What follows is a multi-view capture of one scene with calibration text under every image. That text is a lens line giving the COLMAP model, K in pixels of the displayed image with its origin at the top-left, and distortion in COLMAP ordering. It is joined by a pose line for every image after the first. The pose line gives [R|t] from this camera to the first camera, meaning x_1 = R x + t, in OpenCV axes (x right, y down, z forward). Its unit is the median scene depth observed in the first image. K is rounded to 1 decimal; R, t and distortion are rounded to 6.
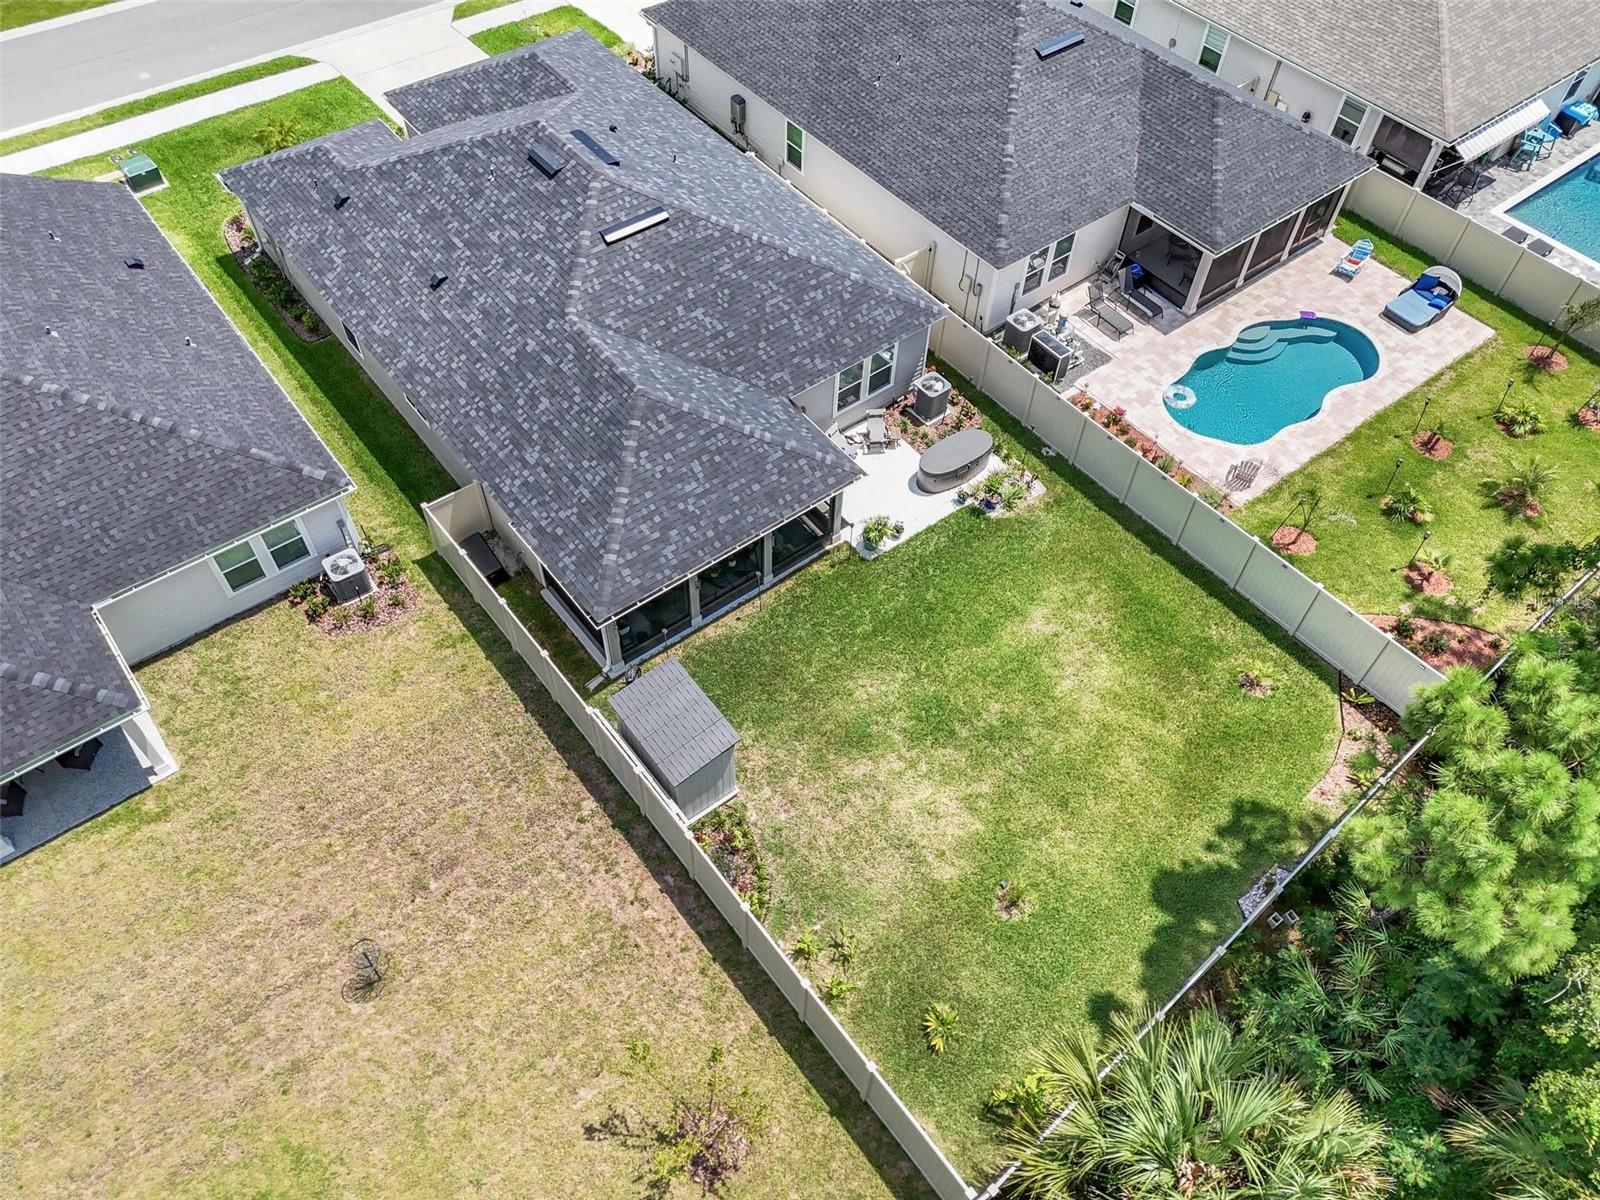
lens RADIAL K [[1171.4, 0, 800.3], [0, 1171.4, 605.5], [0, 0, 1]] dist [0.081417, -0.076924]
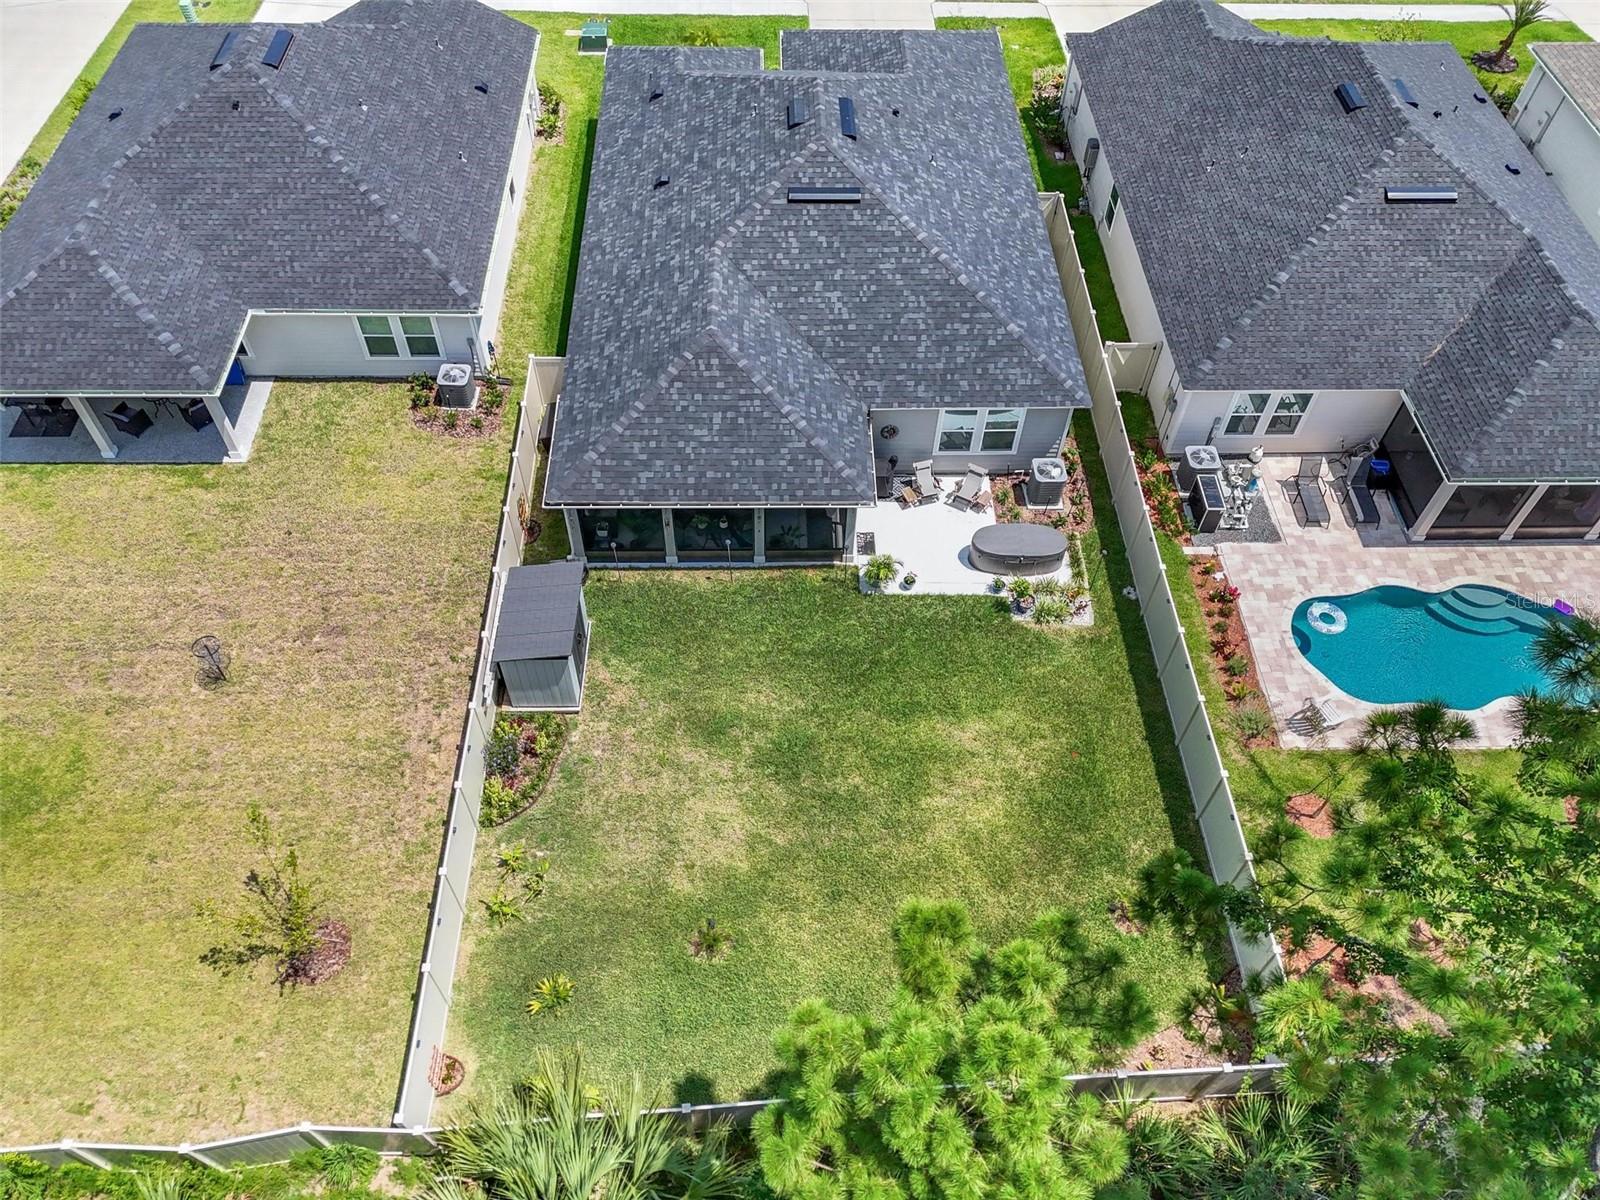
lens RADIAL K [[1171.4, 0, 798.2], [0, 1171.4, 605.4], [0, 0, 1]] dist [0.081417, -0.076924]
pose [[0.803759, 0.464988, -0.371158, 0.378795], [-0.473724, 0.877594, 0.073584, -0.075738], [0.359942, 0.116683, 0.925650, 0.093418]]
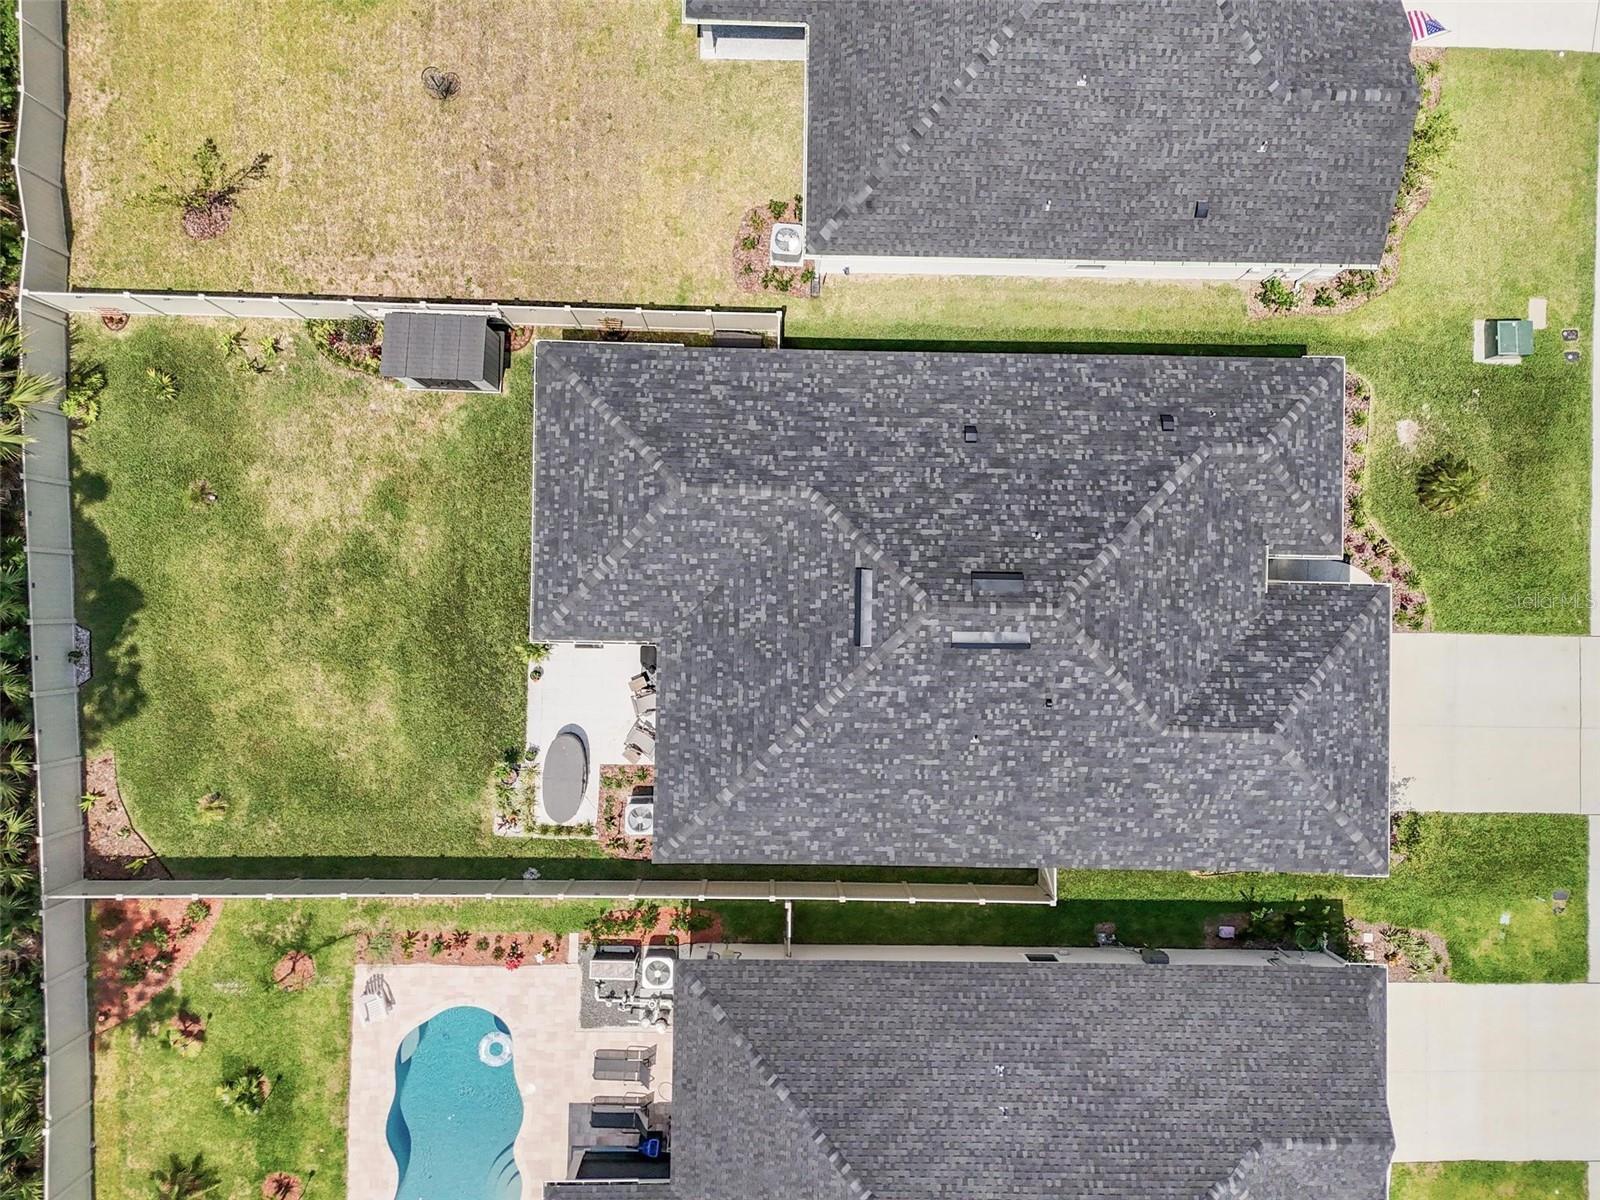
lens RADIAL K [[1171.4, 0, 800.0], [0, 1171.4, 599.4], [0, 0, 1]] dist [0.081417, -0.076924]
pose [[-0.628056, 0.776572, -0.049814, -0.067056], [-0.641816, -0.480747, 0.597457, -0.832832], [0.440021, 0.407207, 0.800352, 0.231650]]
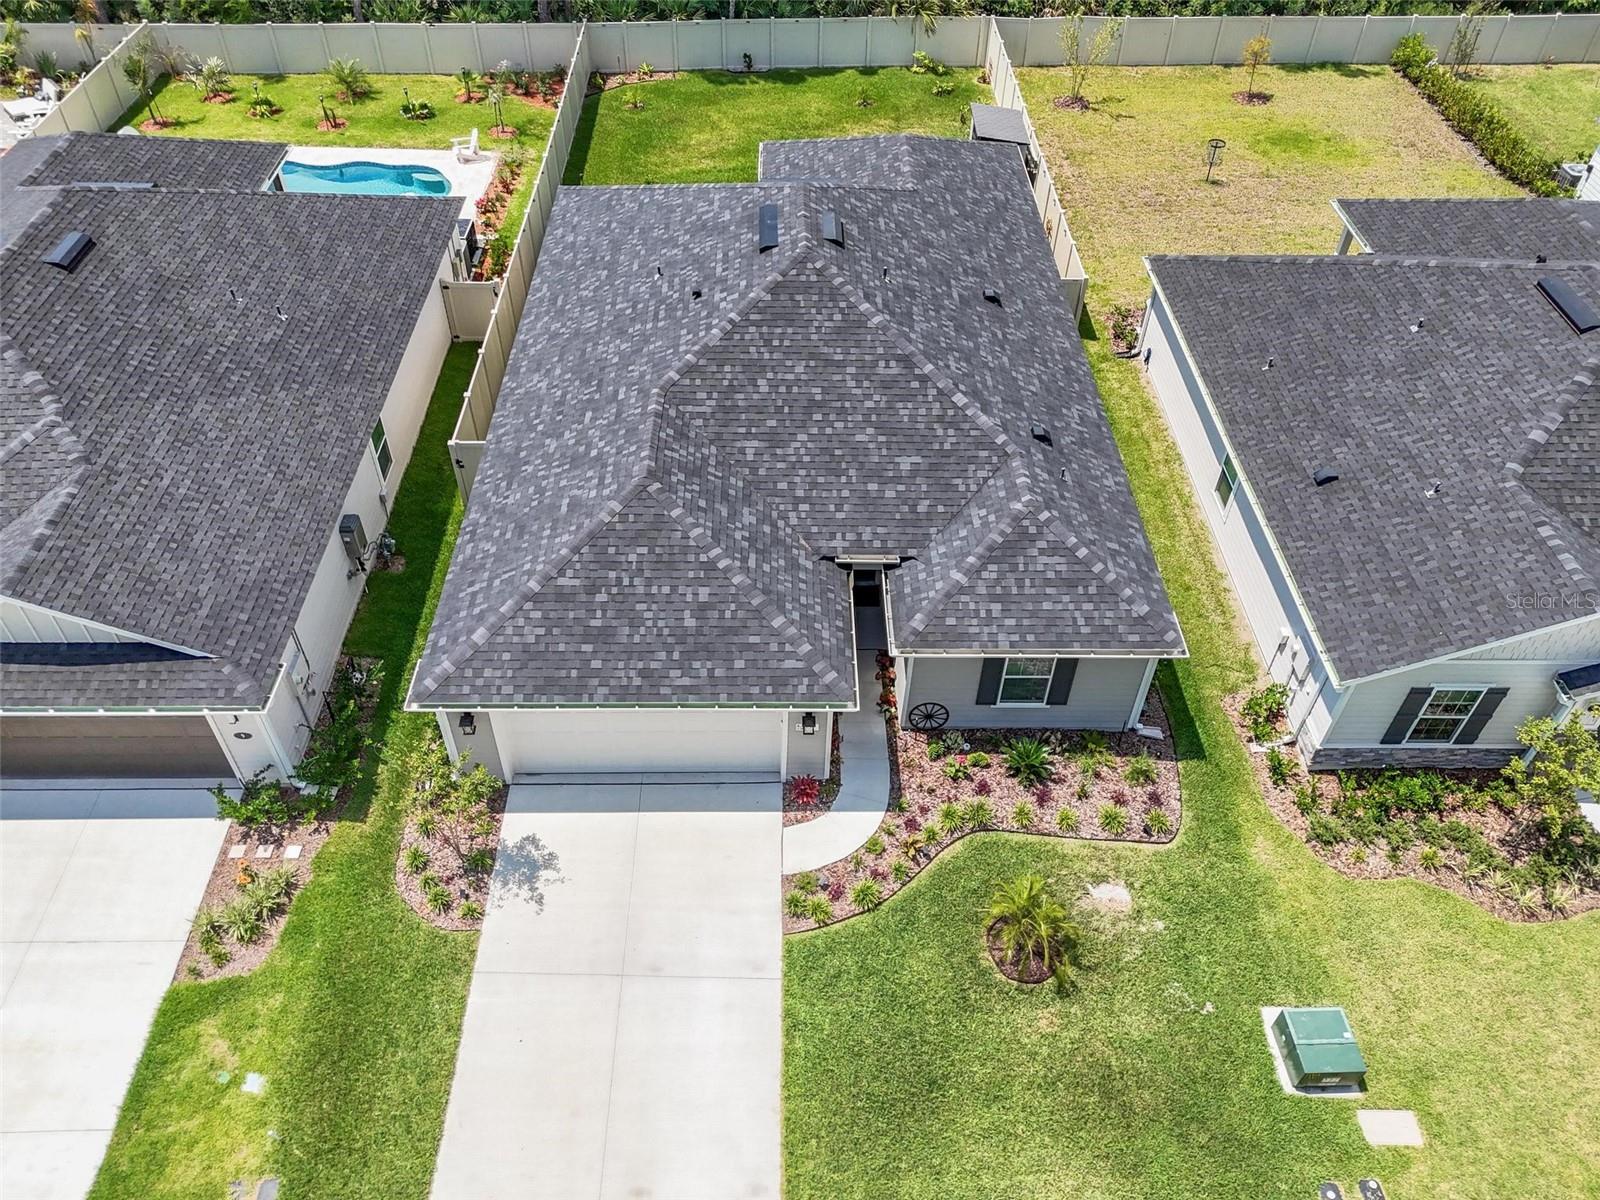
lens RADIAL K [[1171.4, 0, 799.9], [0, 1171.4, 603.9], [0, 0, 1]] dist [0.081417, -0.076924]
pose [[-0.795044, -0.452775, 0.403609, -0.658064], [0.457160, -0.009984, 0.889329, -1.139097], [-0.398636, 0.891569, 0.214929, 1.086066]]
